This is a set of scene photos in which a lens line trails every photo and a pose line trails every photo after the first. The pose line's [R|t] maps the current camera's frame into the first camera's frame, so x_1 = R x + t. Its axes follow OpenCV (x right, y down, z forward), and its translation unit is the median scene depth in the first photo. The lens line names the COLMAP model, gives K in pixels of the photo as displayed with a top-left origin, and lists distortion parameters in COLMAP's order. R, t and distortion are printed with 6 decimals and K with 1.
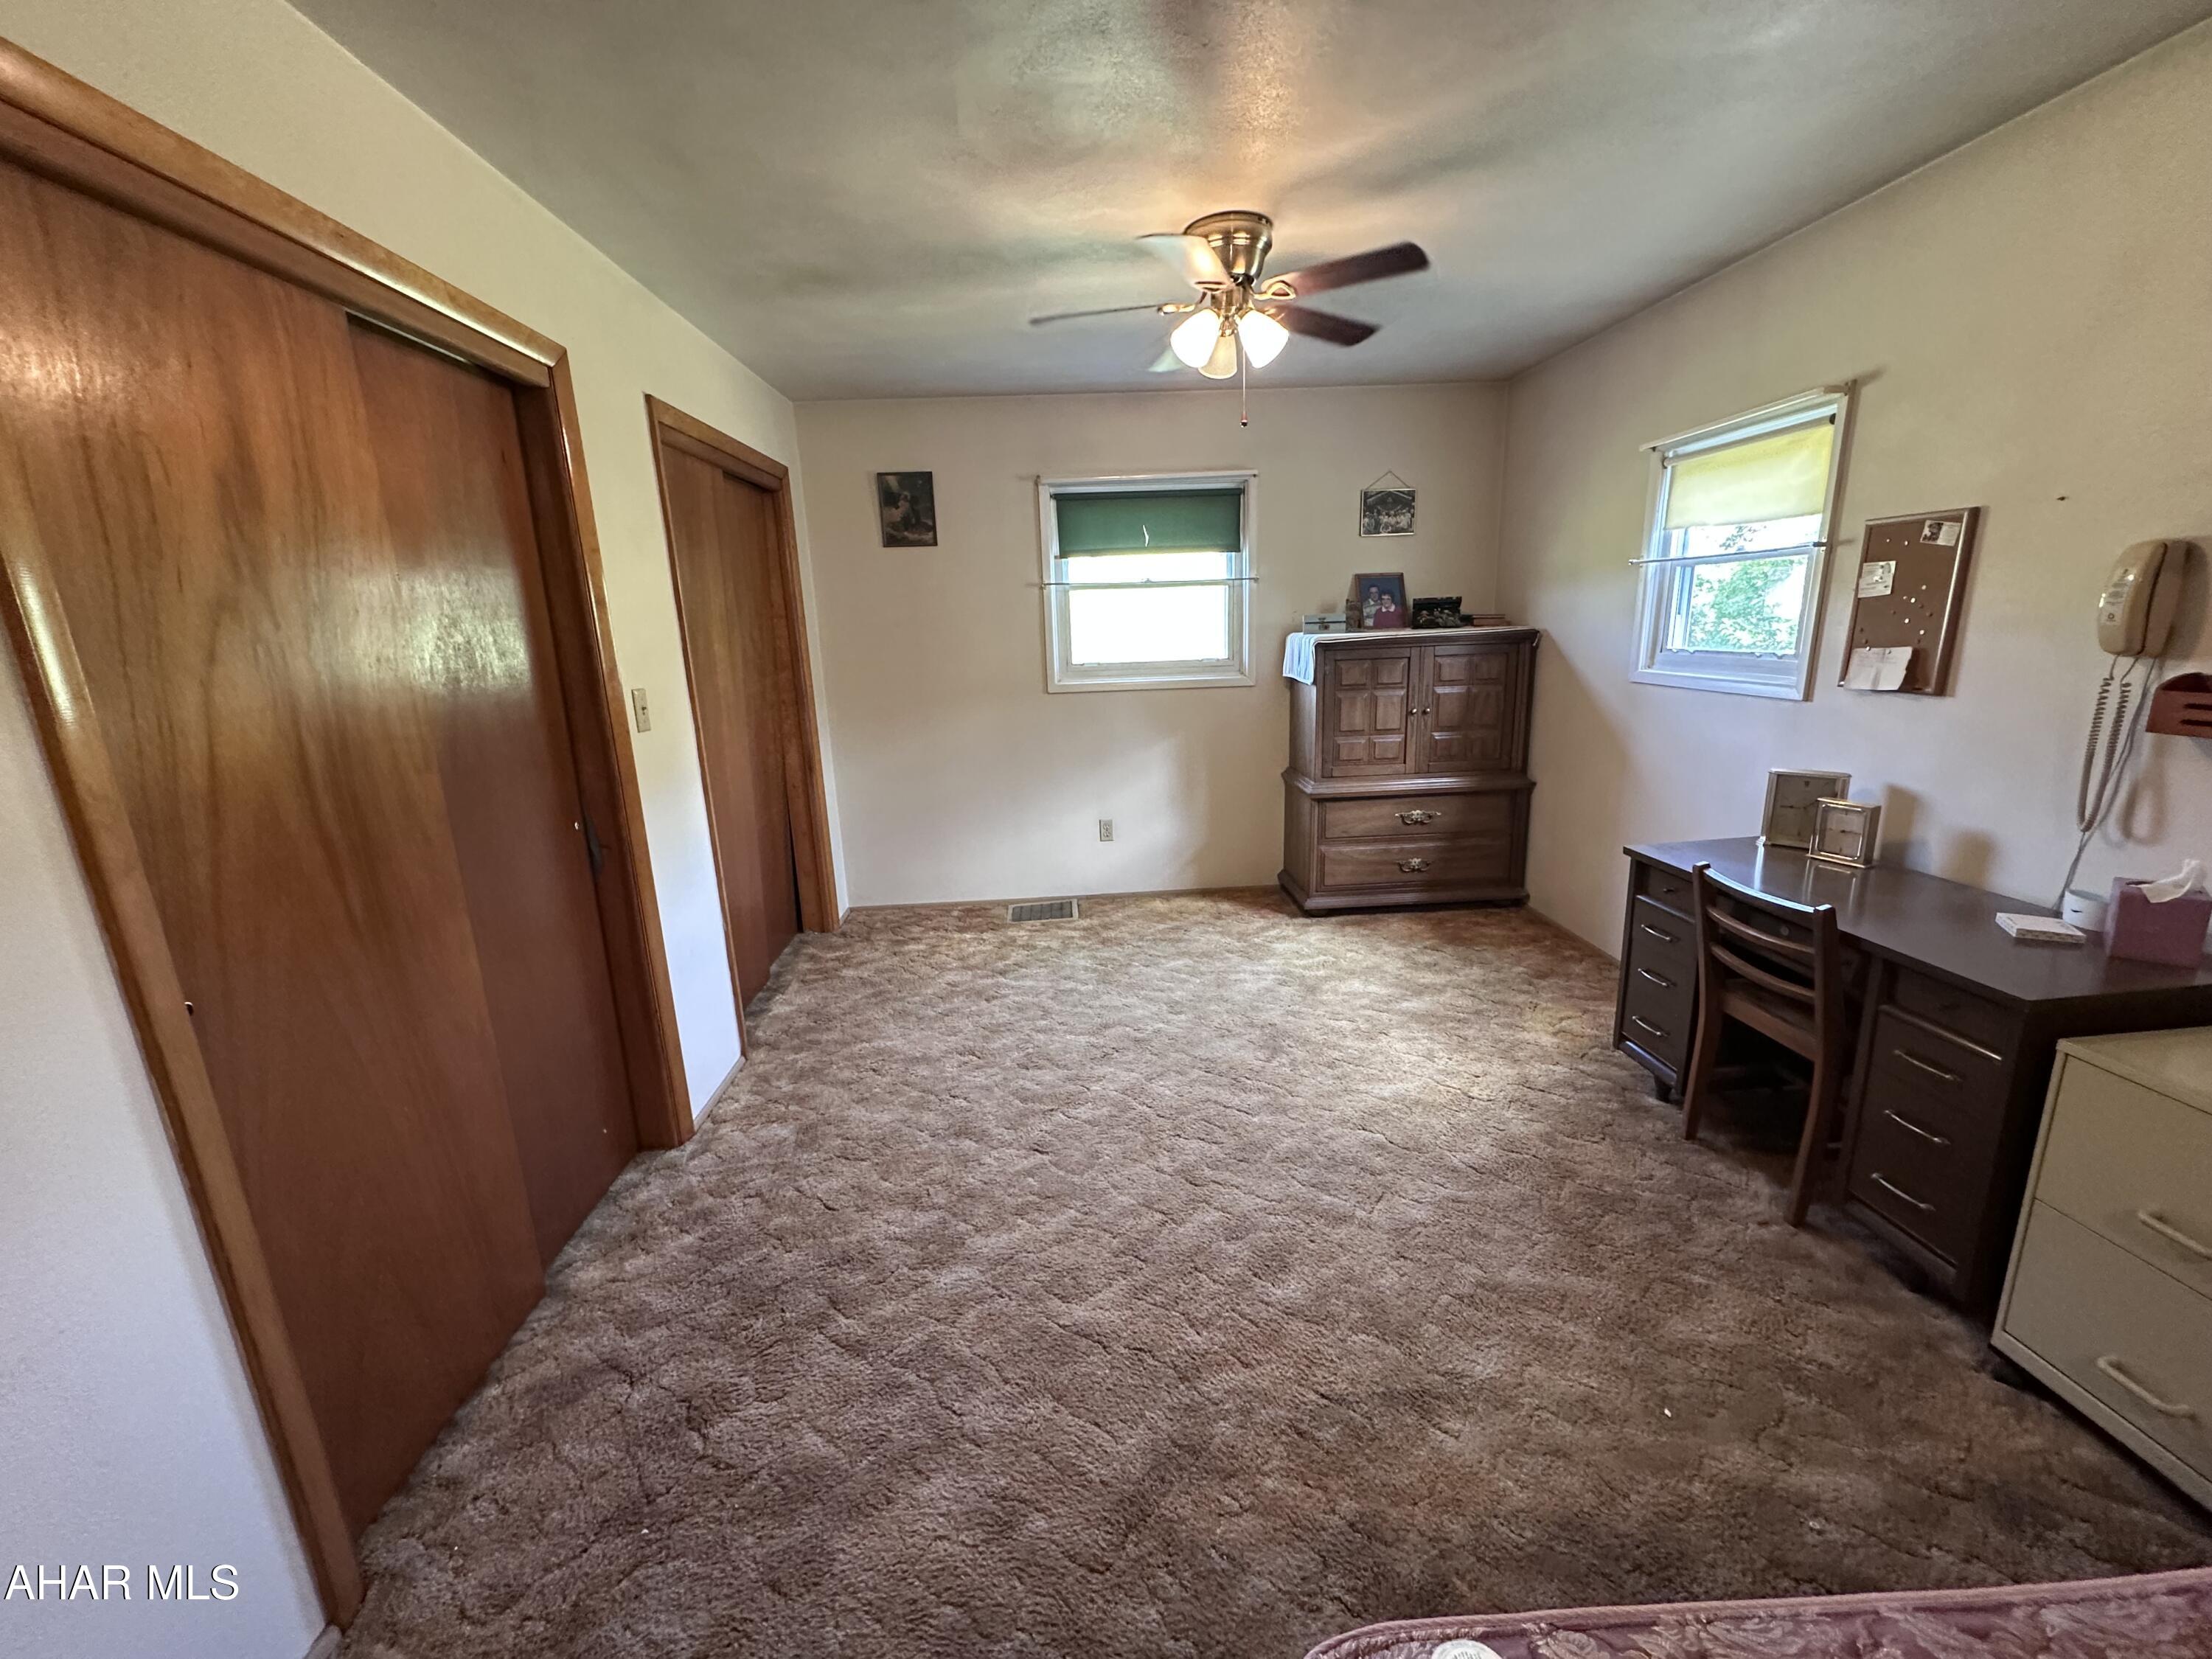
lens RADIAL K [[881.3, 0, 1104.8], [0, 881.3, 833.7], [0, 0, 1]] dist [-0.003576, 0.000210]
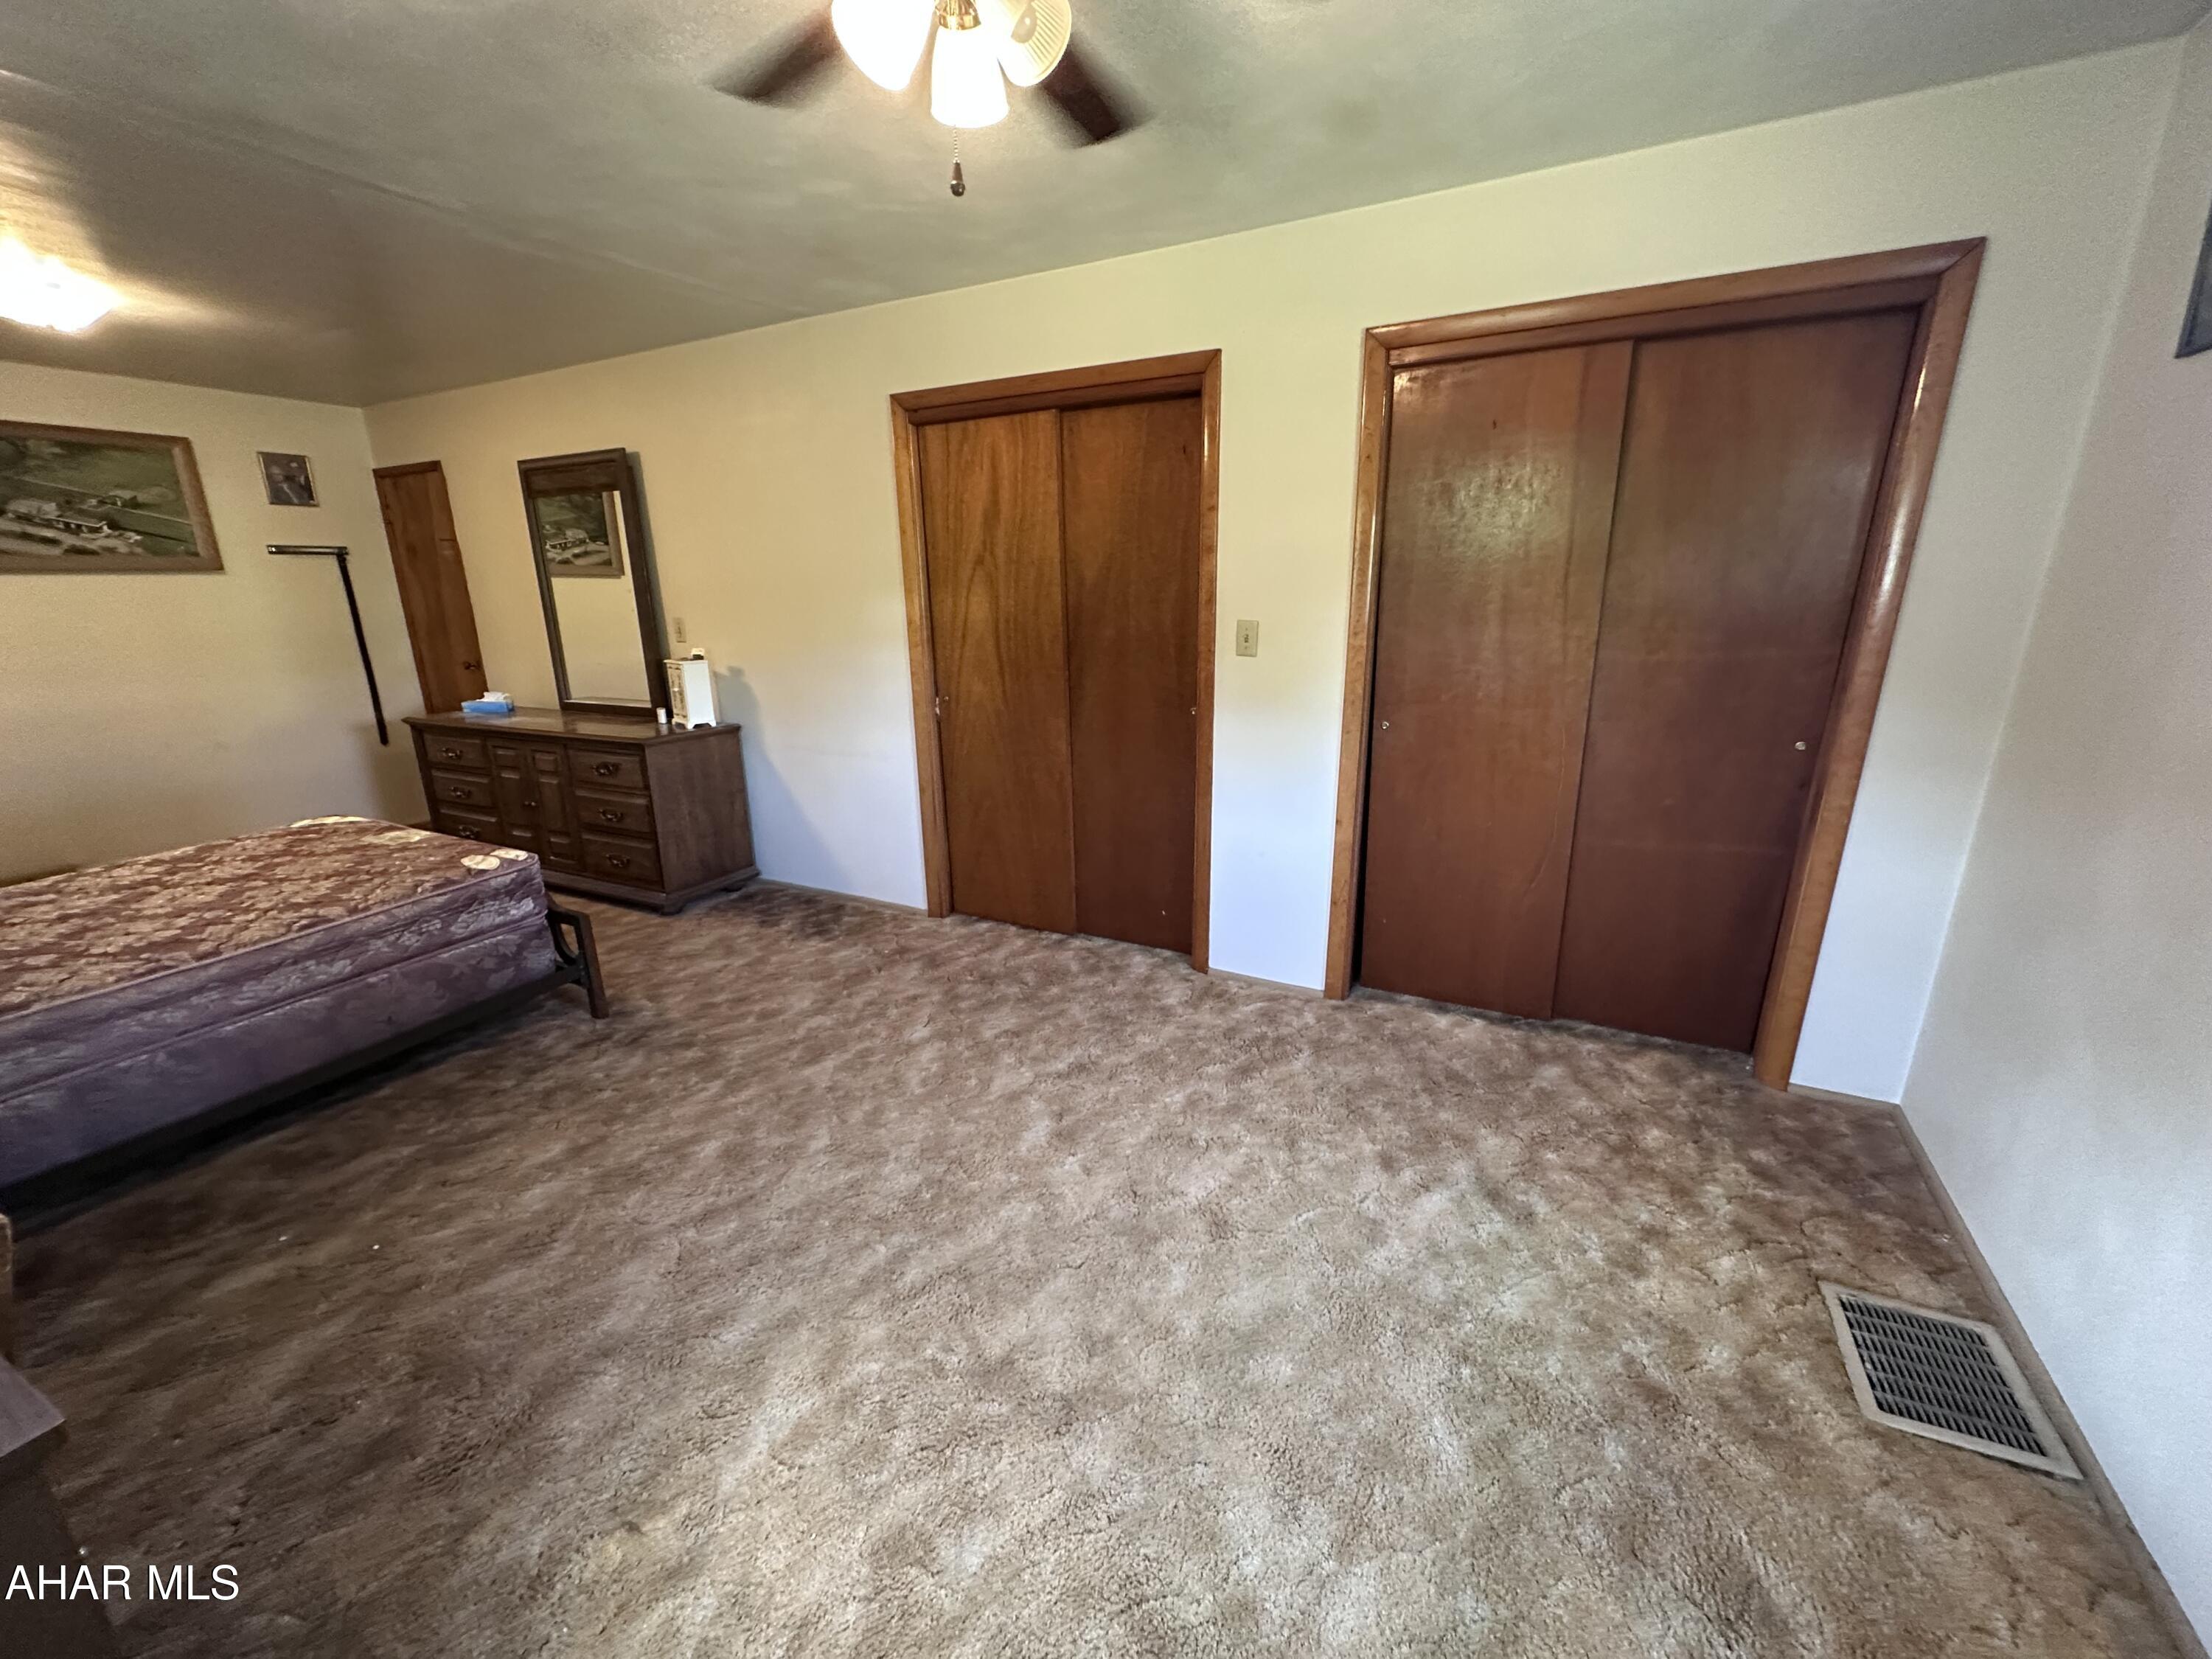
lens RADIAL K [[881.3, 0, 1104.8], [0, 881.3, 833.7], [0, 0, 1]] dist [-0.003576, 0.000210]
pose [[-0.516231, 0.281225, -0.808961, 0.380191], [-0.172497, 0.891055, 0.419841, -0.228066], [0.838898, 0.356278, -0.411479, 0.869624]]
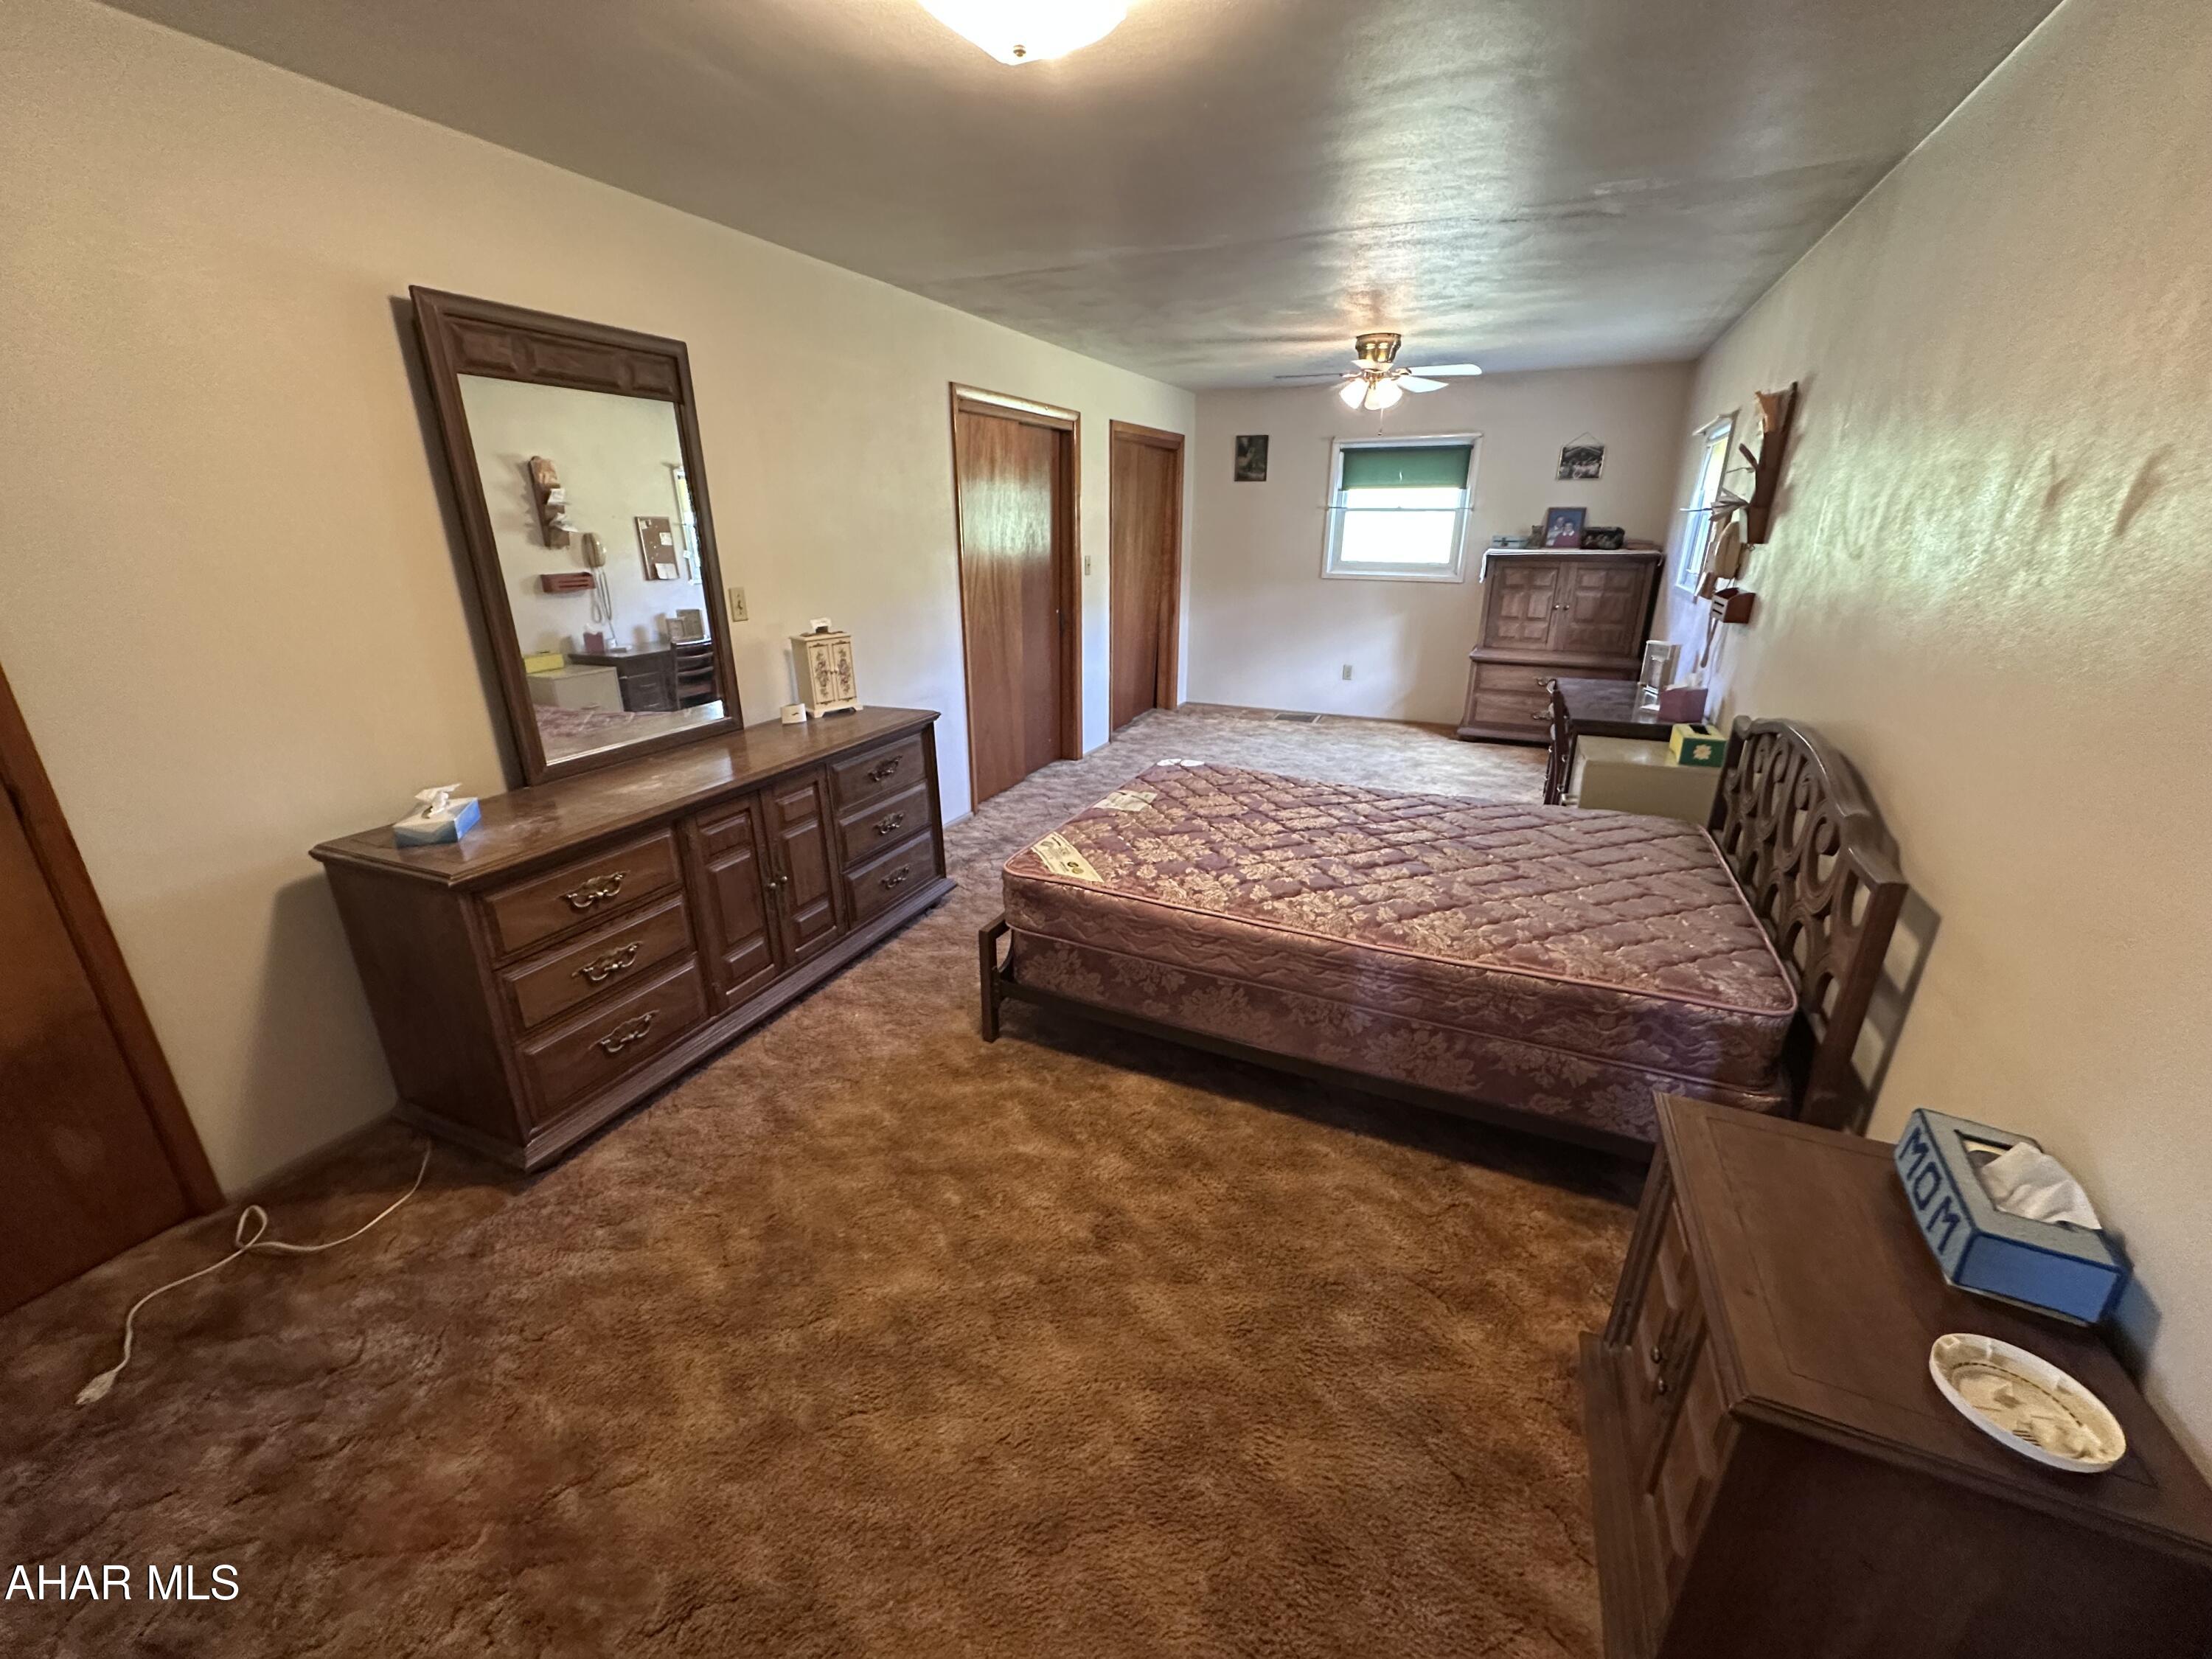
lens RADIAL K [[881.3, 0, 1104.8], [0, 881.3, 833.7], [0, 0, 1]] dist [-0.003576, 0.000210]
pose [[0.882645, 0.192653, -0.428745, 0.389805], [-0.144402, 0.979174, 0.142708, 0.129461], [0.447309, -0.064049, 0.892083, -0.662593]]
